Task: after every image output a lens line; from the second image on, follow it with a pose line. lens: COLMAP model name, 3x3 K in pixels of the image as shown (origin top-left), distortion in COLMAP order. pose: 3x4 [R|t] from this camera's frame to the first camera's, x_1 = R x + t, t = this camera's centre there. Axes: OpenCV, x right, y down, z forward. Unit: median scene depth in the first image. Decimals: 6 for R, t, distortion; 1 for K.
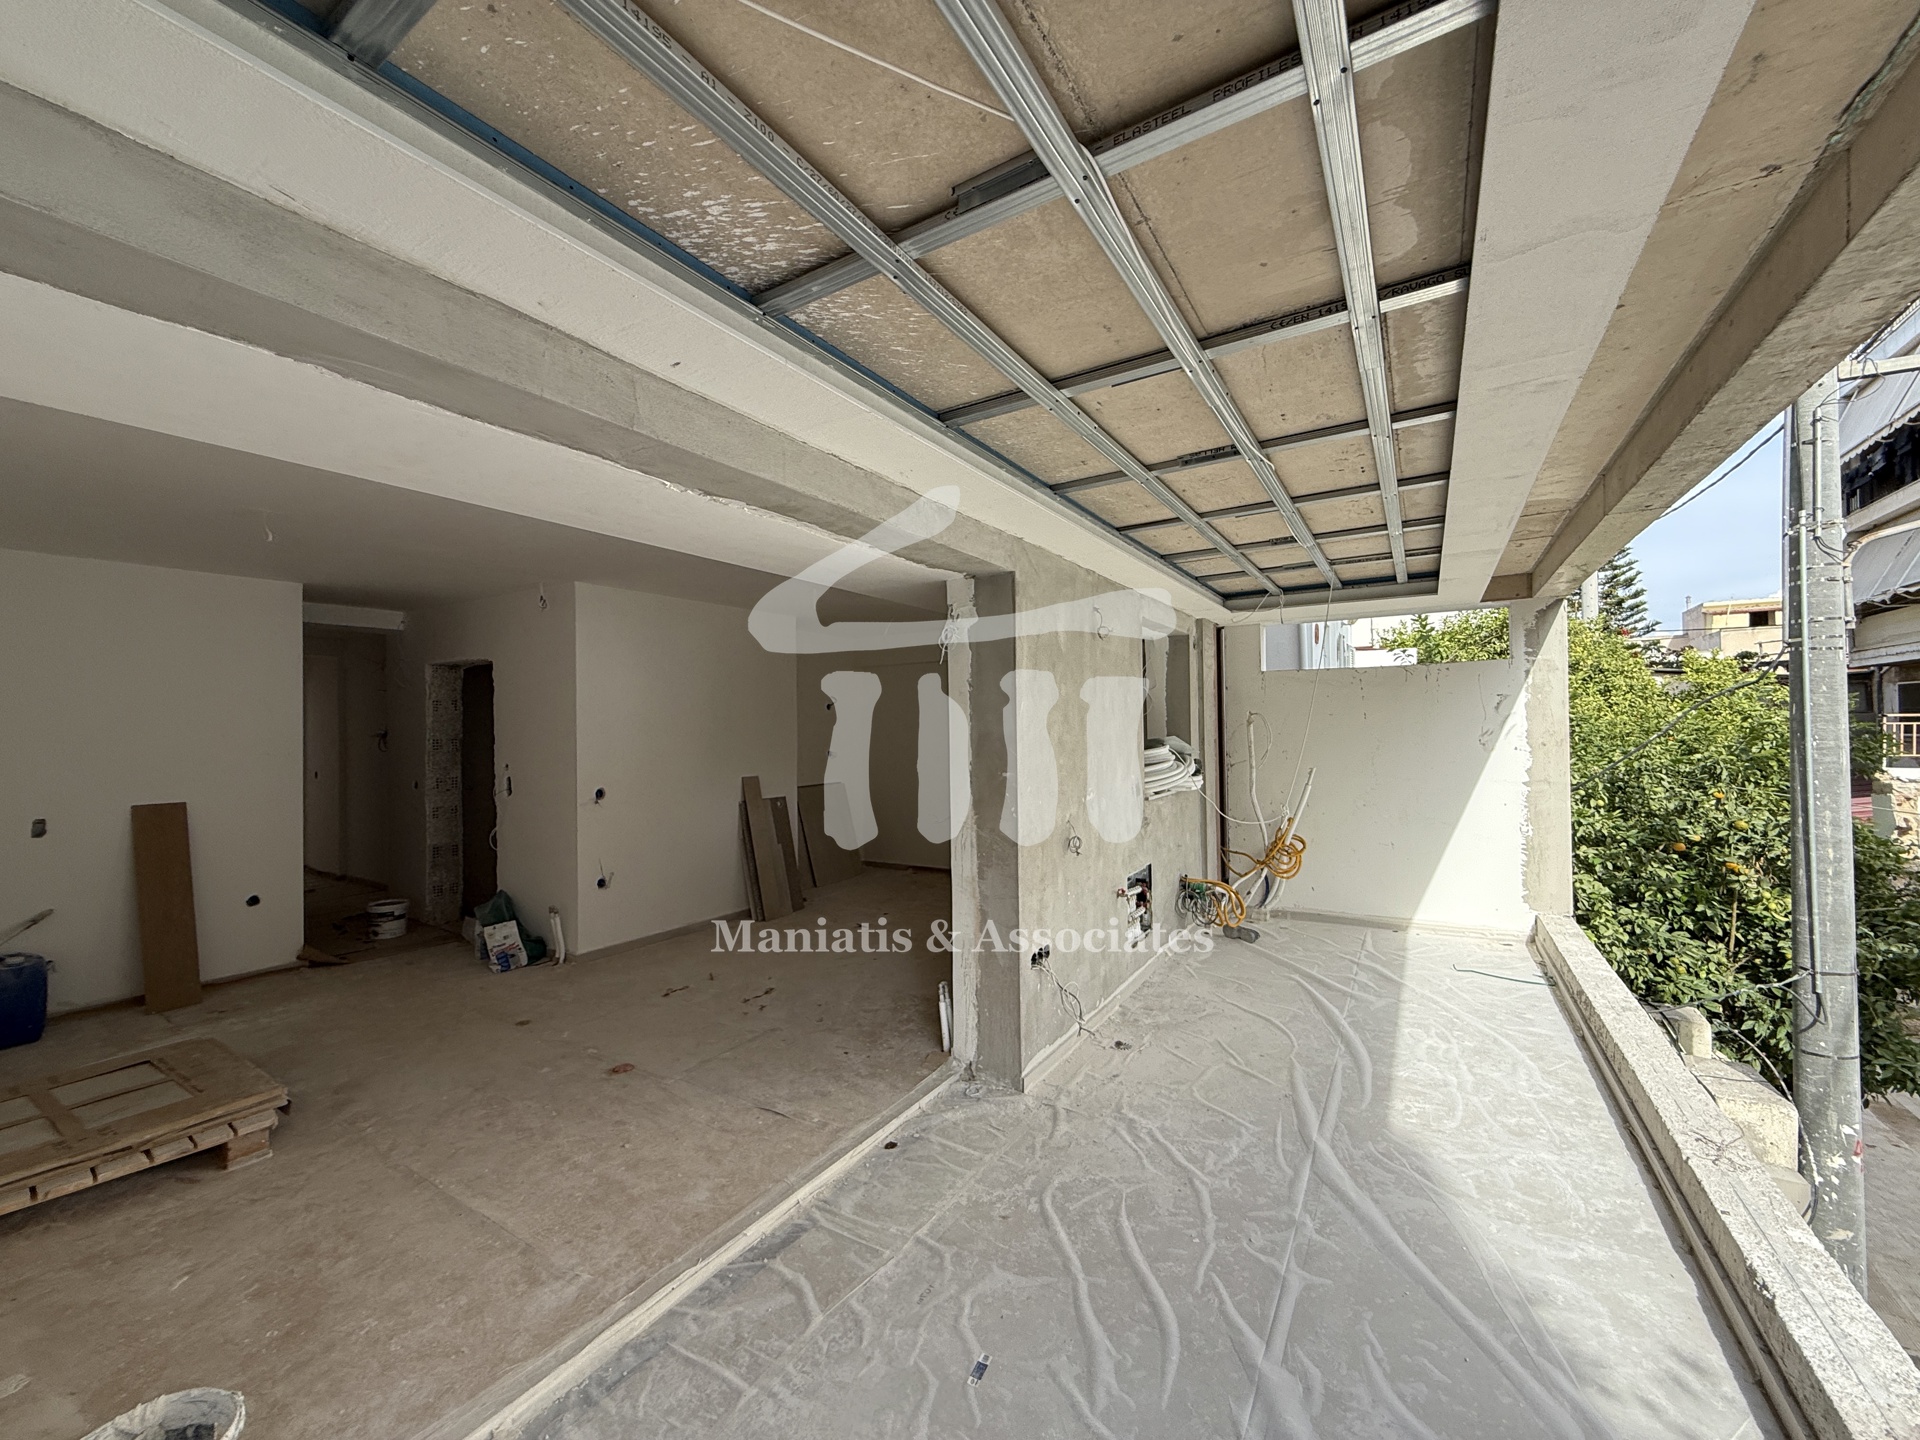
lens RADIAL K [[761.9, 0, 953.9], [0, 761.9, 719.7], [0, 0, 1]] dist [-0.000573, 0.000089]
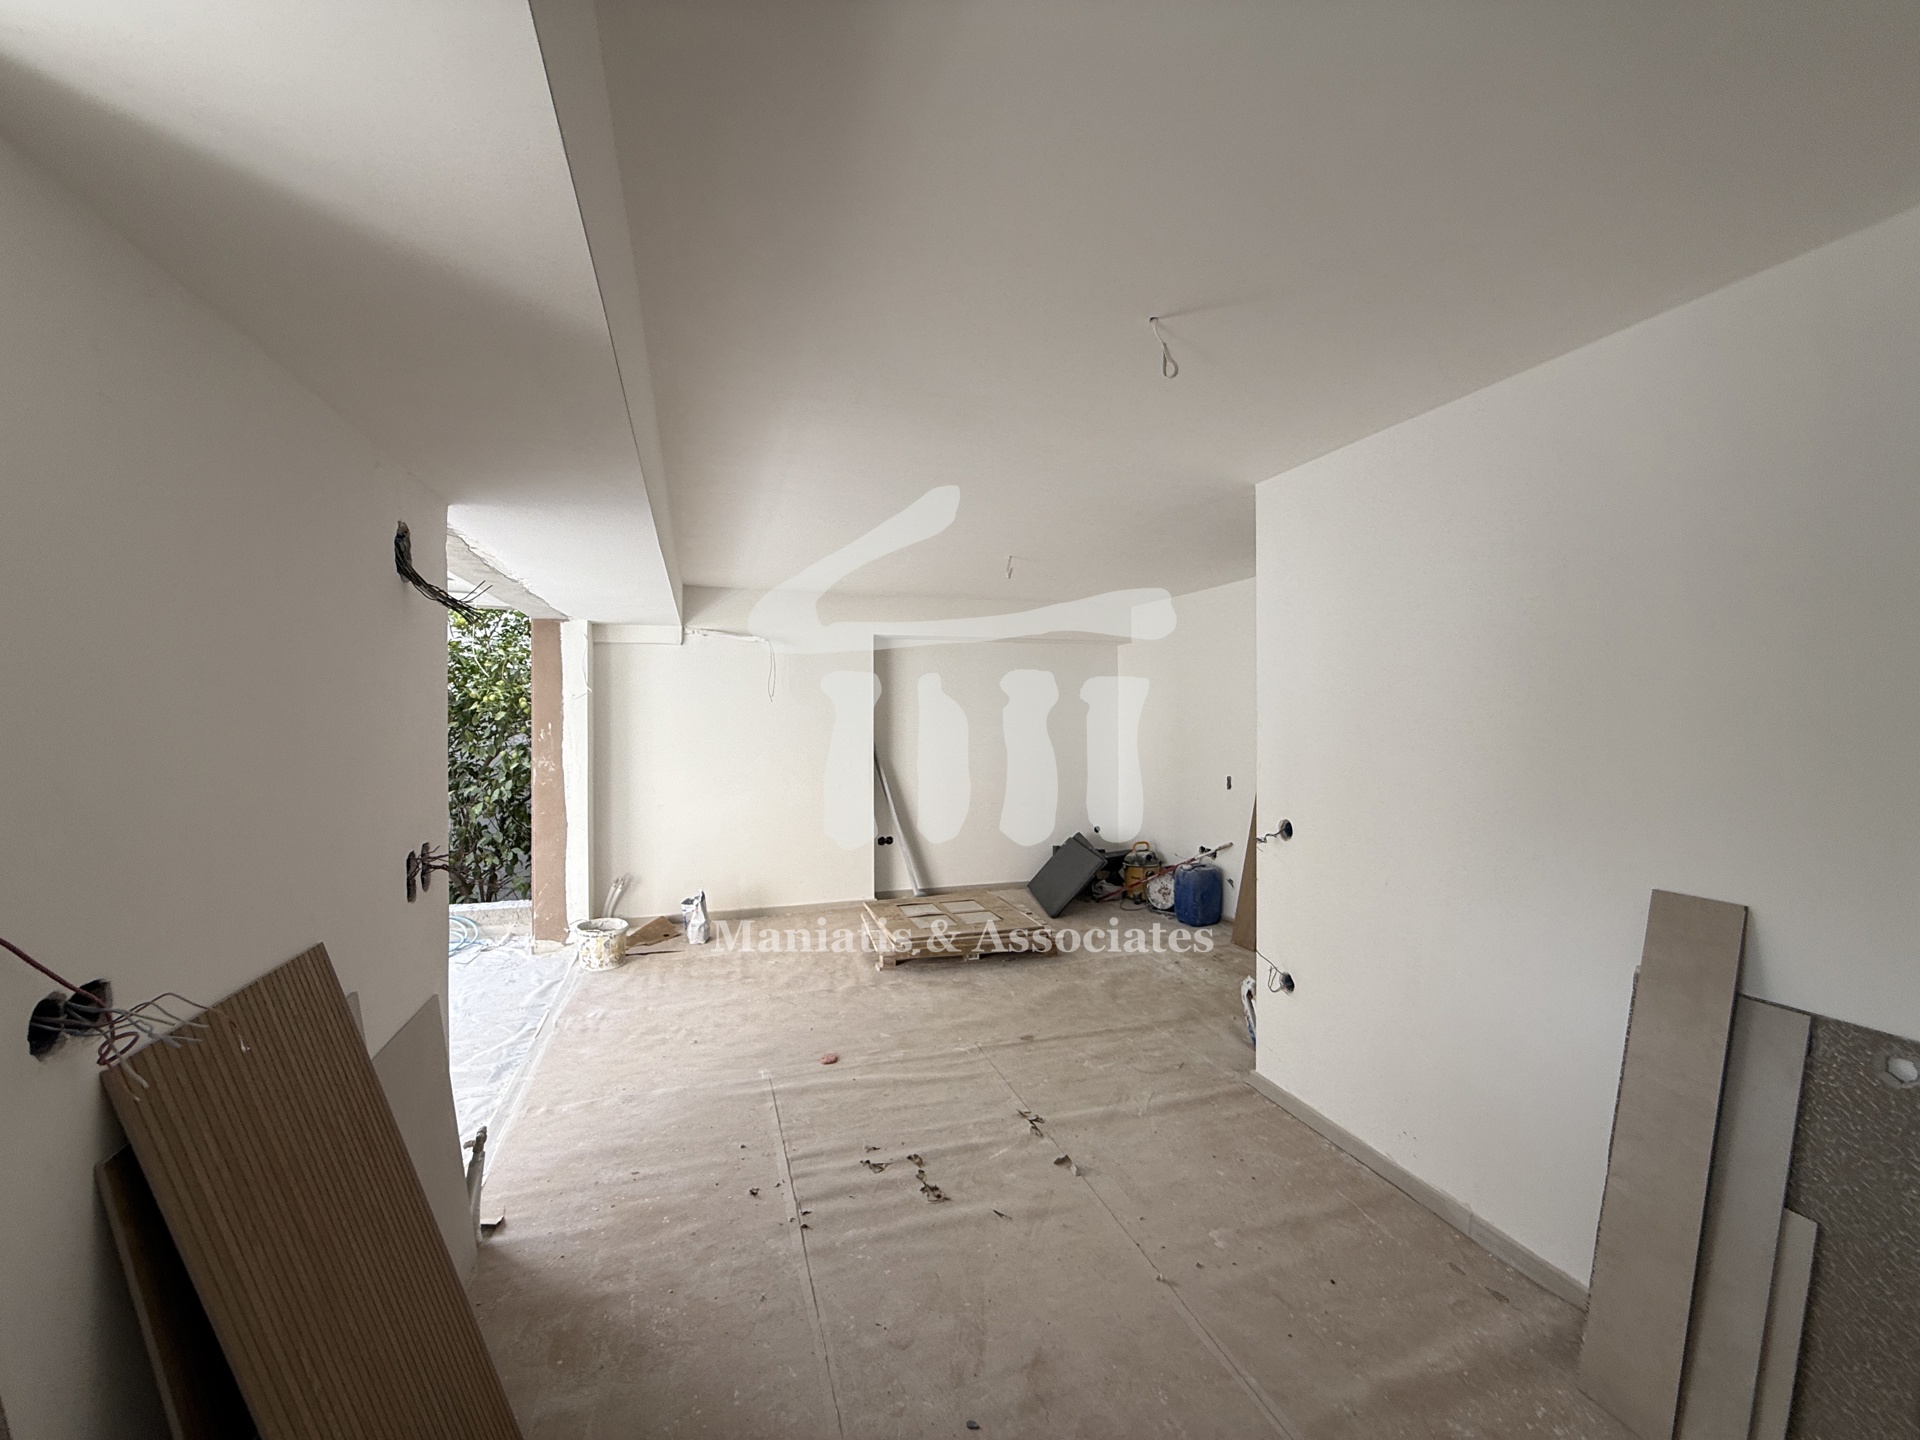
lens RADIAL K [[761.9, 0, 954.7], [0, 761.9, 723.5], [0, 0, 1]] dist [-0.000573, 0.000089]
pose [[-0.640475, 0.024812, -0.767578, 0.226405], [0.018535, 0.999686, 0.016849, 0.001534], [0.767756, -0.003436, -0.640734, 1.834959]]
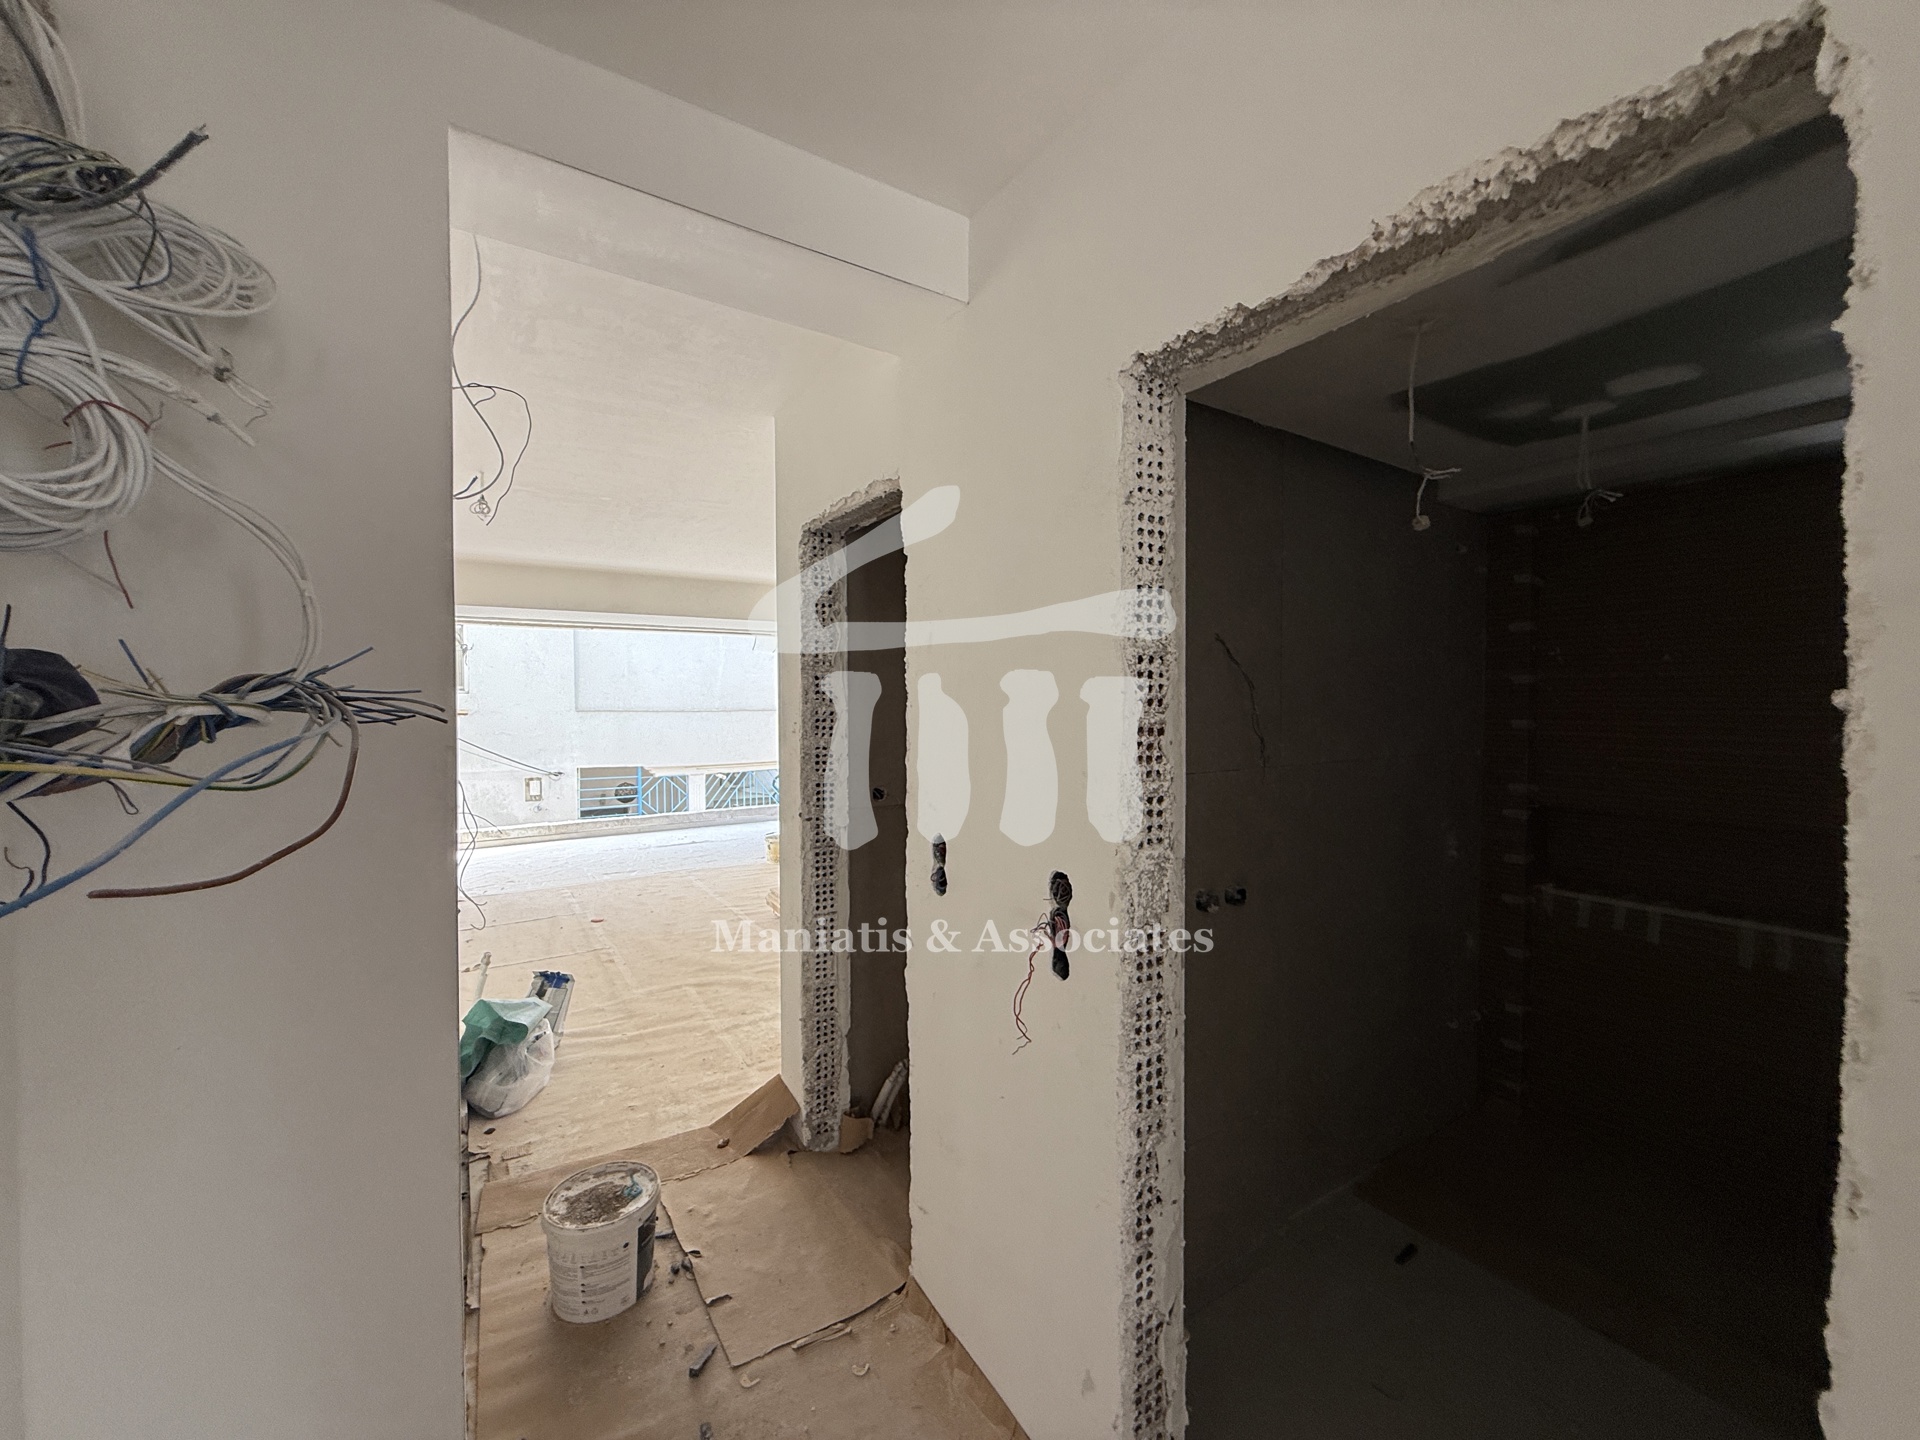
lens RADIAL K [[761.9, 0, 959.2], [0, 761.9, 715.9], [0, 0, 1]] dist [-0.000573, 0.000089]
pose [[-0.909859, 0.009188, 0.414817, -1.801978], [0.011542, 0.999928, 0.003167, 0.049959], [-0.414758, 0.007670, -0.909899, 2.168048]]
